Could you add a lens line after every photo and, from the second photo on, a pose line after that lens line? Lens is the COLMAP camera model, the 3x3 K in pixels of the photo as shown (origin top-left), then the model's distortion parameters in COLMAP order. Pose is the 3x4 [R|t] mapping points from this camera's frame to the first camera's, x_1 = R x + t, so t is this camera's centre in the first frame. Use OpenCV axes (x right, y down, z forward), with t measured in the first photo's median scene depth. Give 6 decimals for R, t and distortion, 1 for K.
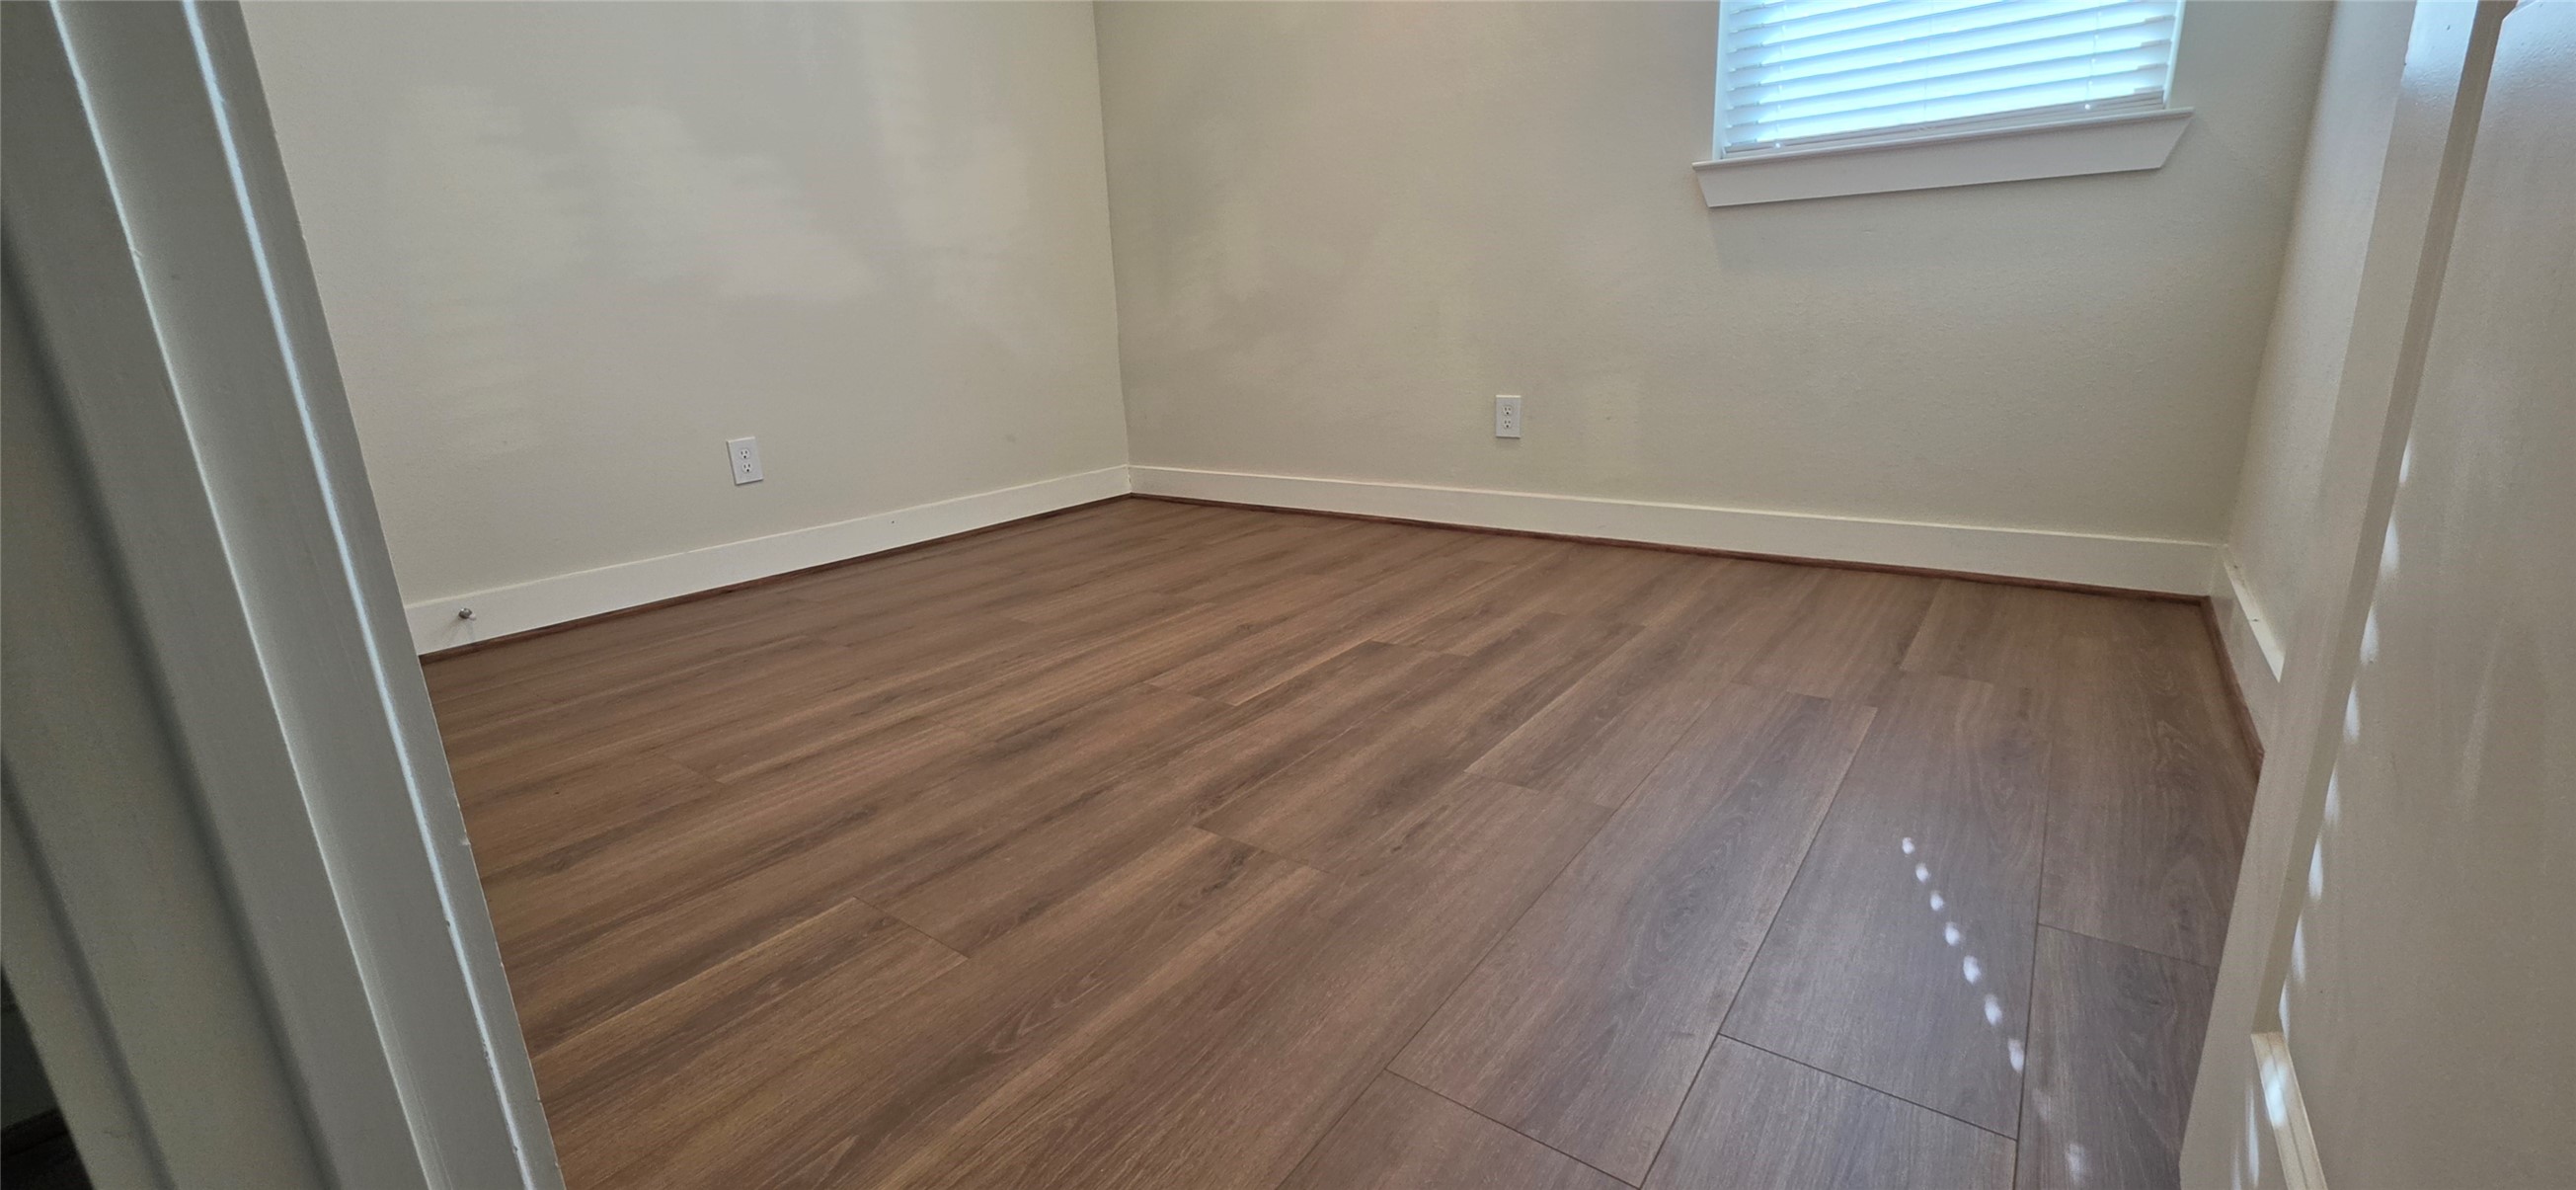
lens RADIAL K [[1088.7, 0, 1281.1], [0, 1088.7, 592.7], [0, 0, 1]] dist [-0.003322, -0.000914]
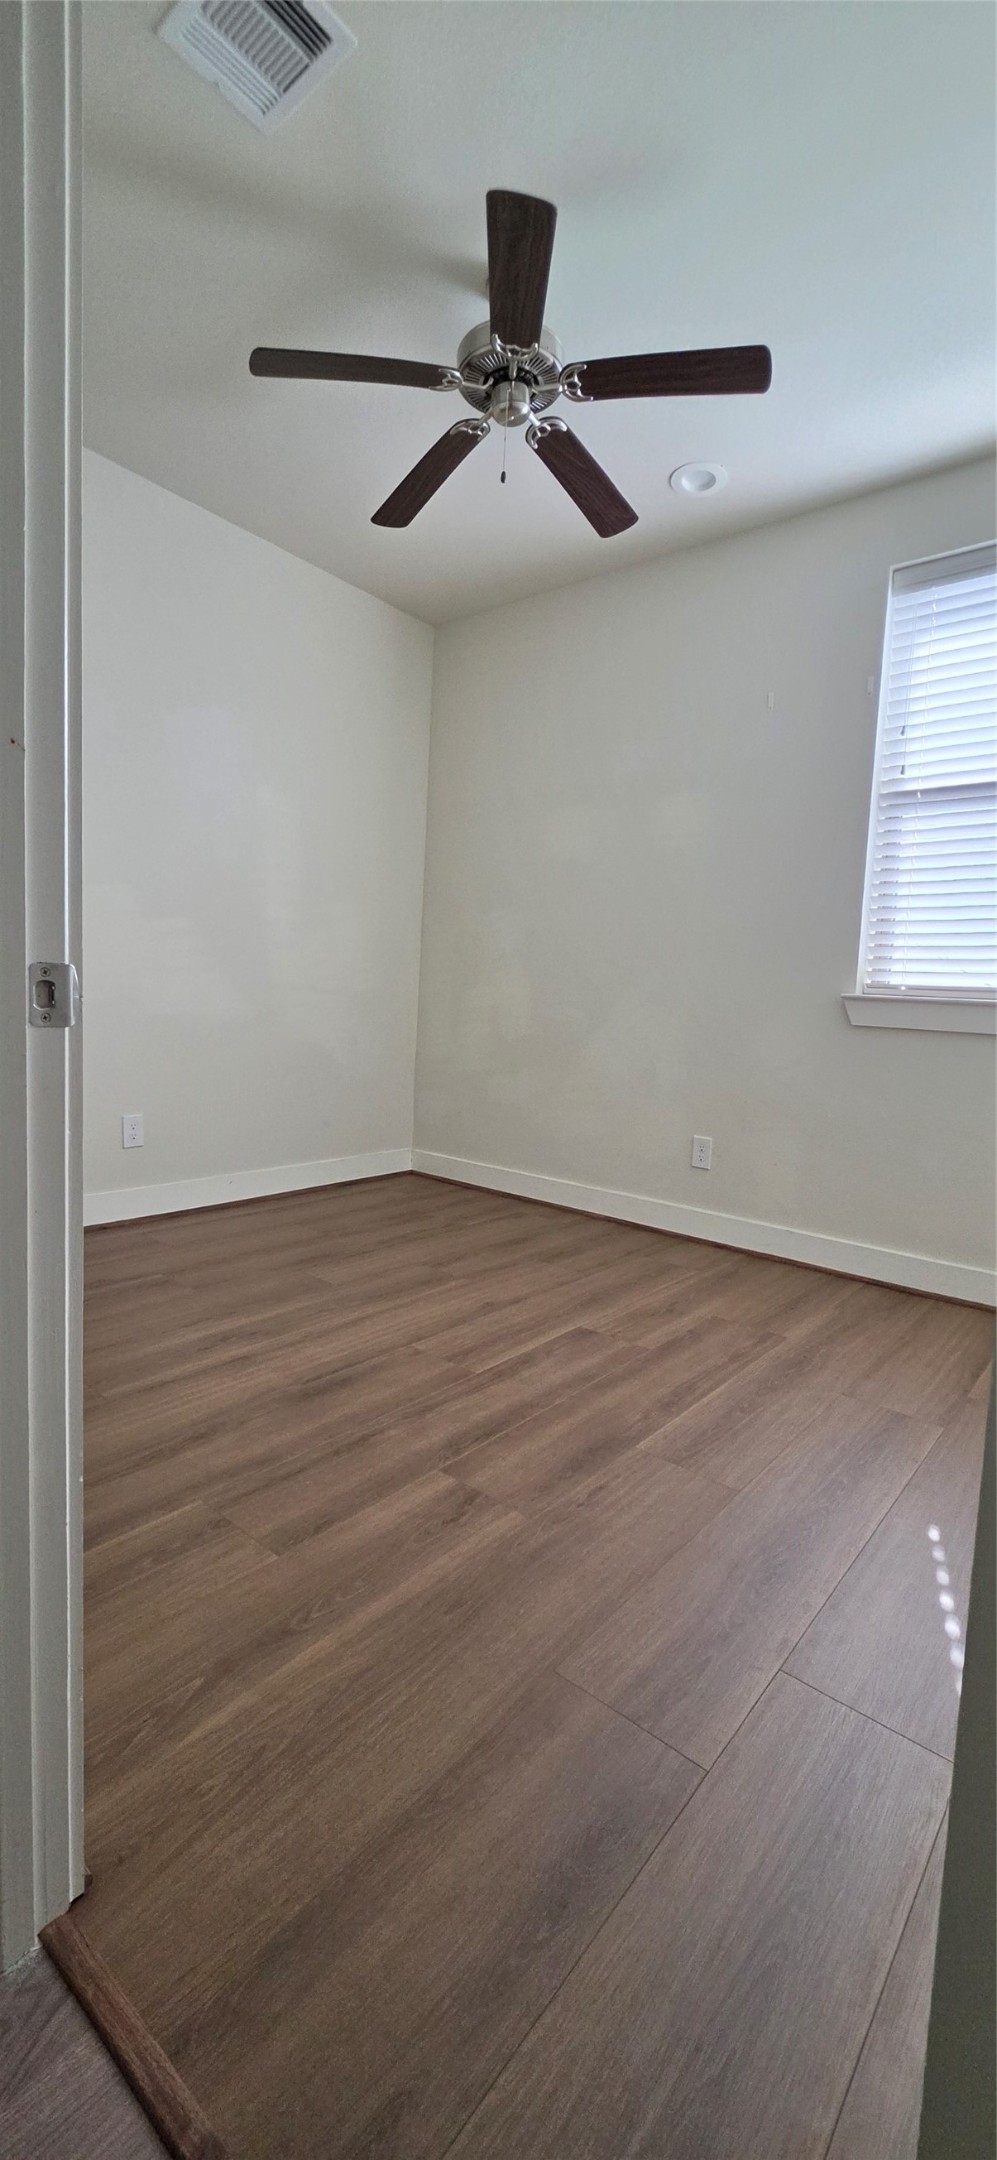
lens RADIAL K [[912.8, 0, 510.7], [0, 912.8, 1073.9], [0, 0, 1]] dist [-0.003322, -0.000914]
pose [[0.994991, 0.096143, -0.027387, -0.004279], [-0.099377, 0.981004, -0.166601, -0.081028], [0.010849, 0.168488, 0.985644, -0.199618]]
